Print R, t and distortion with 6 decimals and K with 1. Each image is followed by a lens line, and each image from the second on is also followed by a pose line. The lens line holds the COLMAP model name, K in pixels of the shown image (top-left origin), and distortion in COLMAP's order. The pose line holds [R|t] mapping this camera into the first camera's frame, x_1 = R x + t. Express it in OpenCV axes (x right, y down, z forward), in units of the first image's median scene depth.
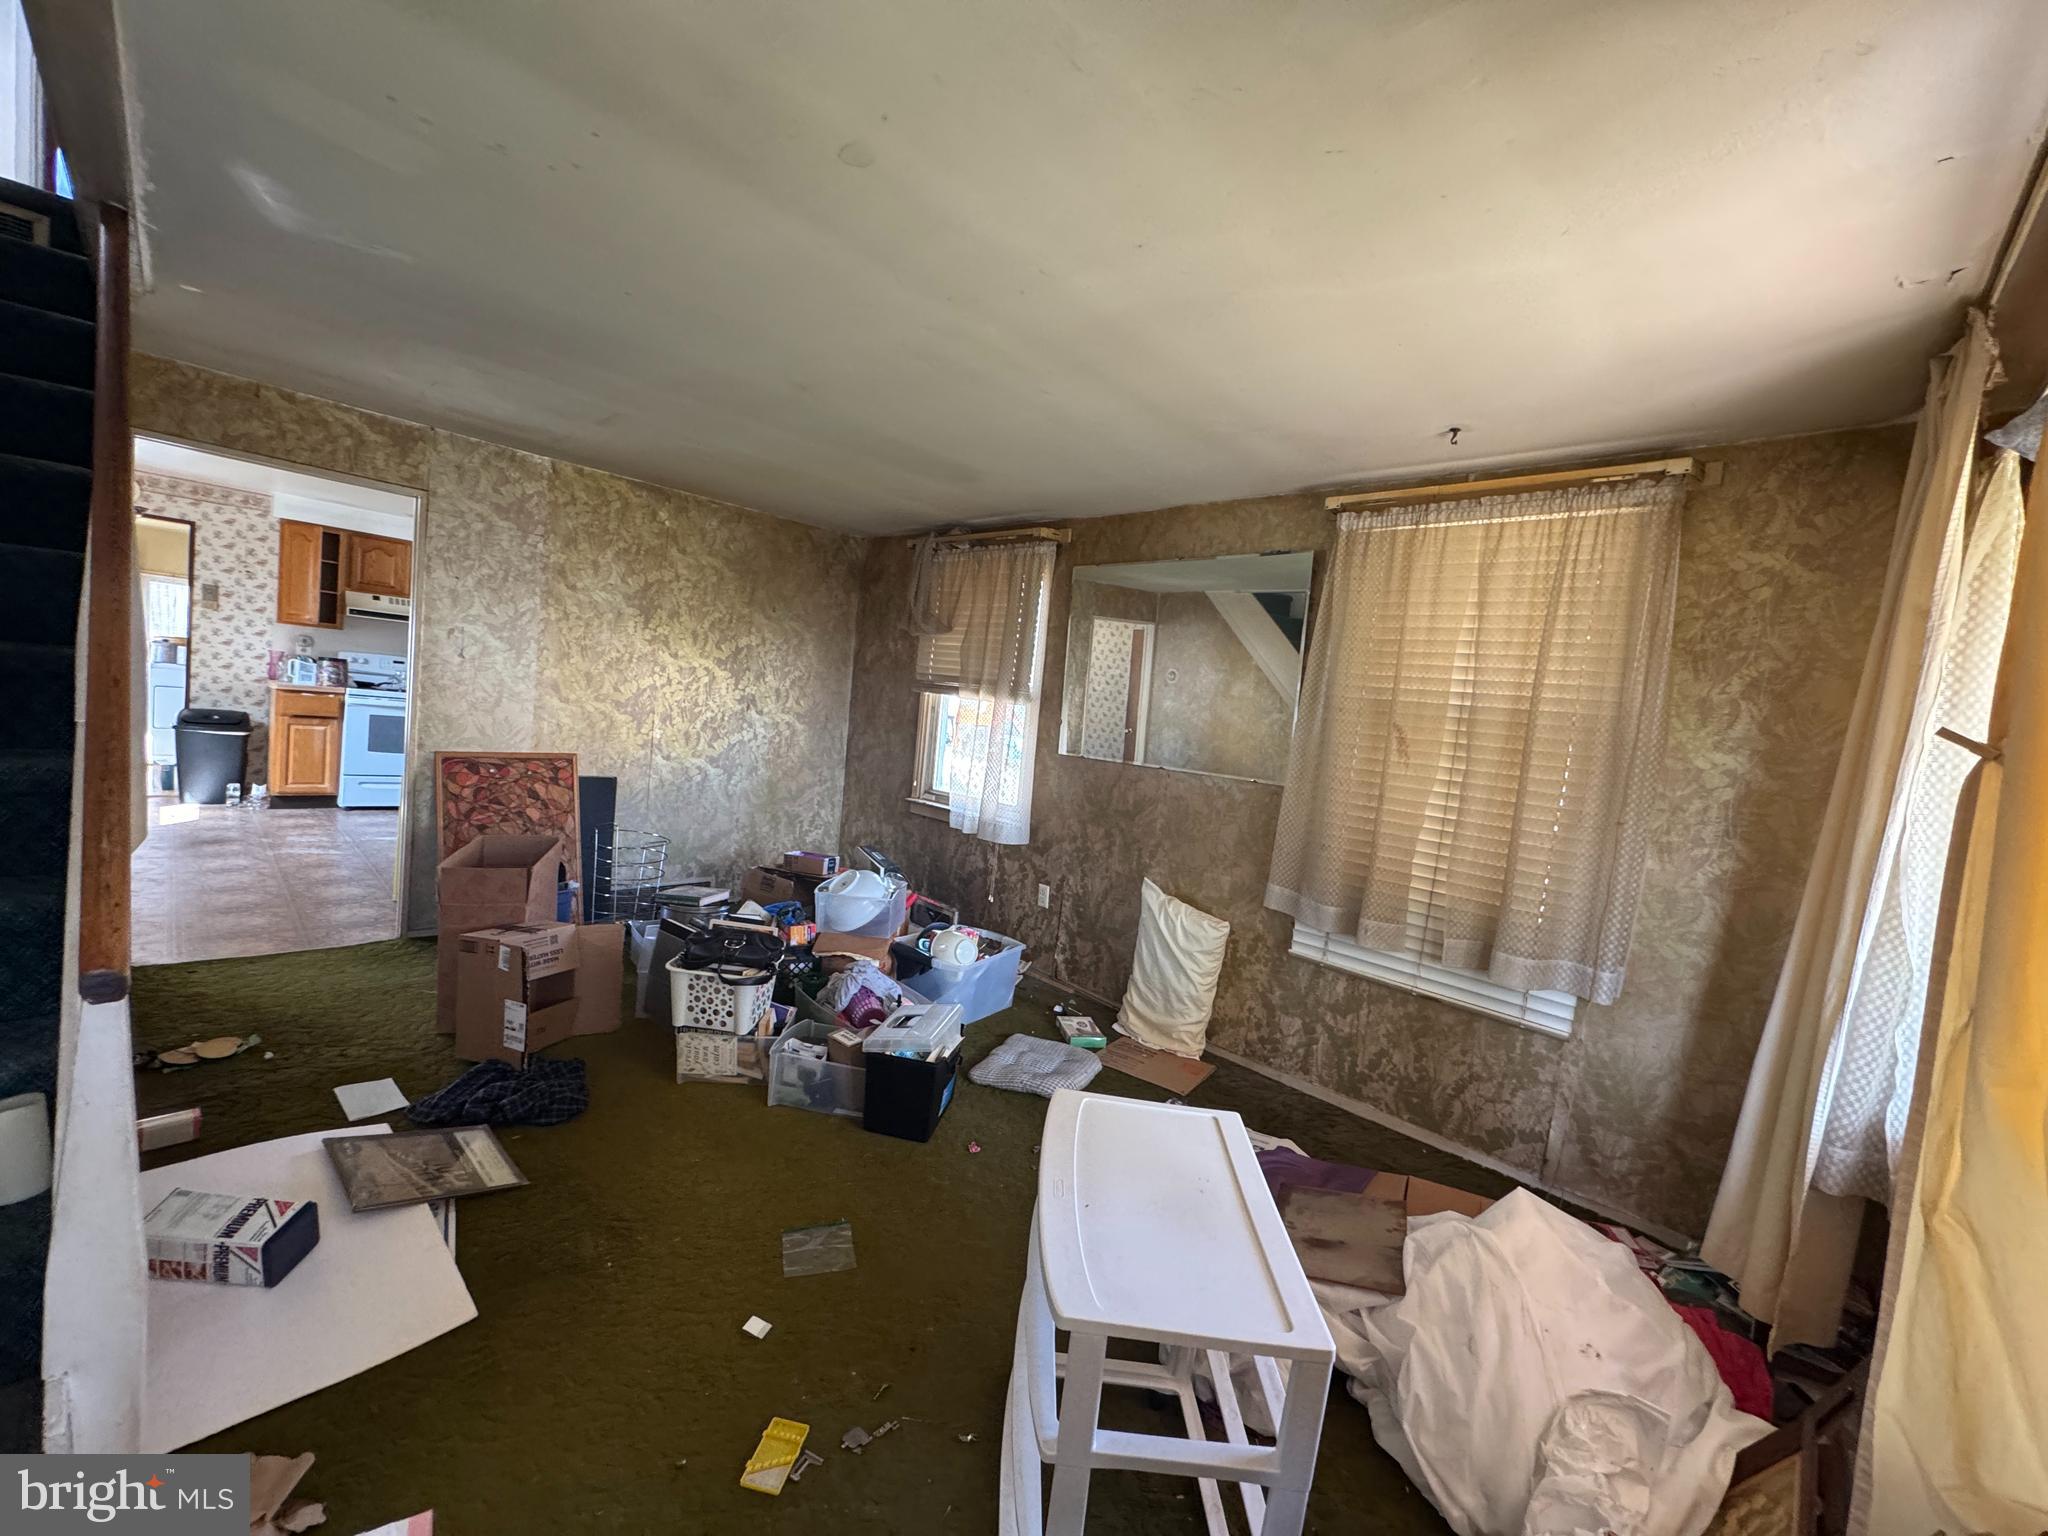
lens RADIAL K [[823.1, 0, 1022.4], [0, 823.1, 772.9], [0, 0, 1]] dist [0.001062, 0.000118]
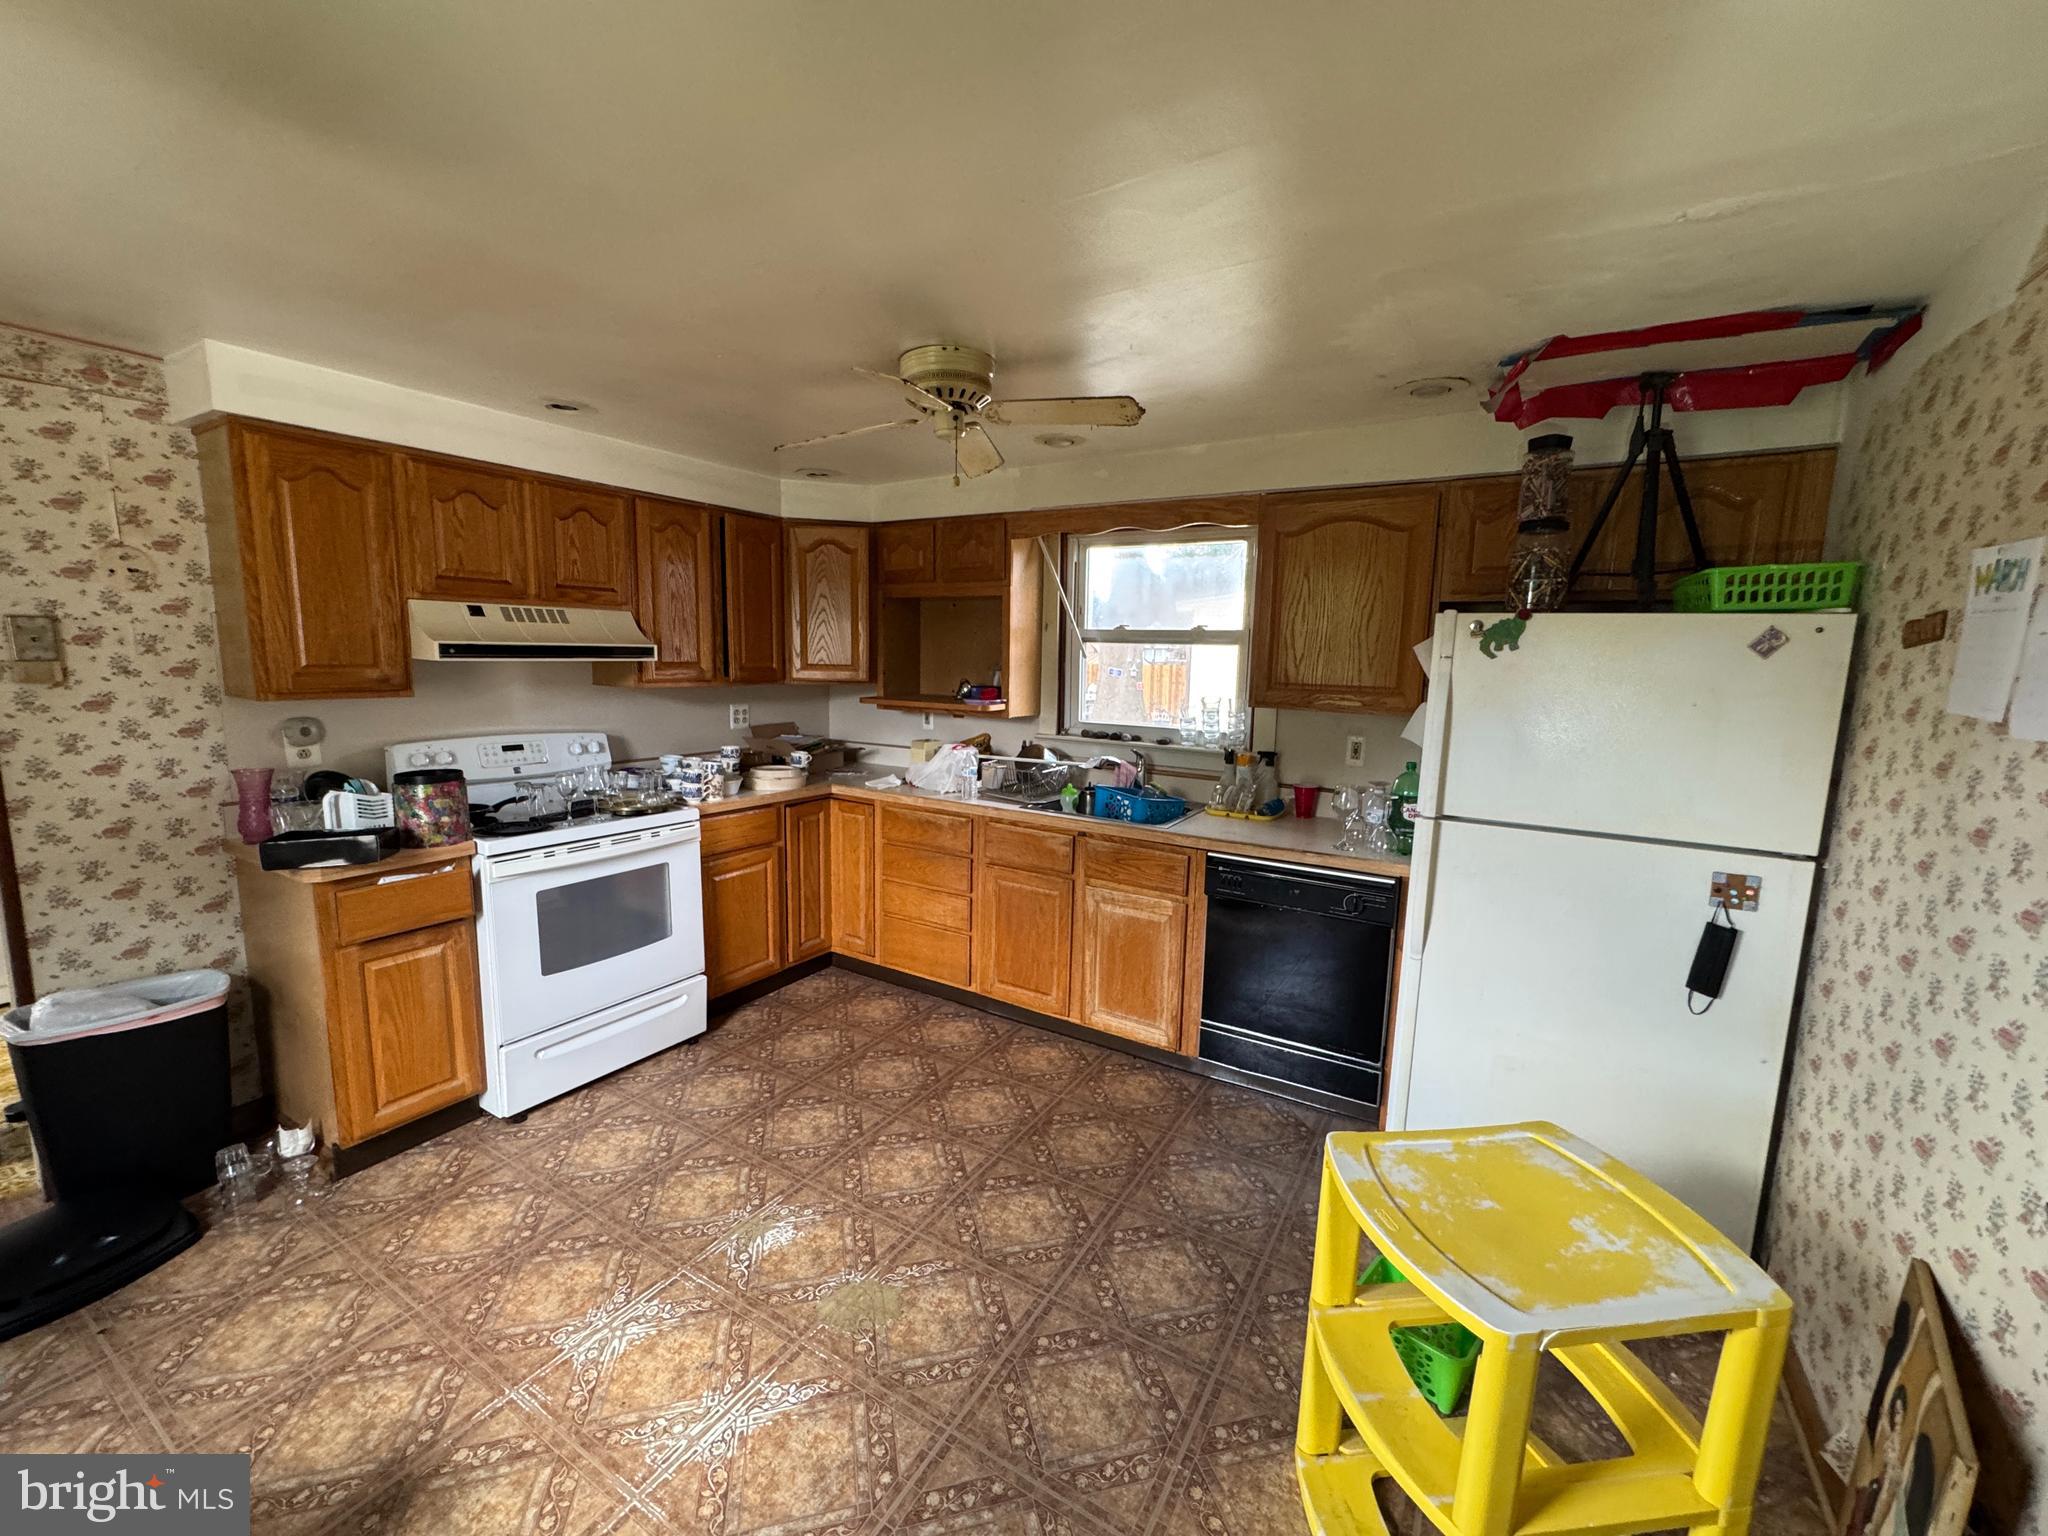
lens RADIAL K [[823.1, 0, 1025.6], [0, 823.1, 768.5], [0, 0, 1]] dist [0.001062, 0.000118]
pose [[0.969909, -0.122774, 0.210245, -0.638537], [0.107484, 0.990760, 0.082713, -0.143223], [-0.218457, -0.057626, 0.974144, 0.545181]]
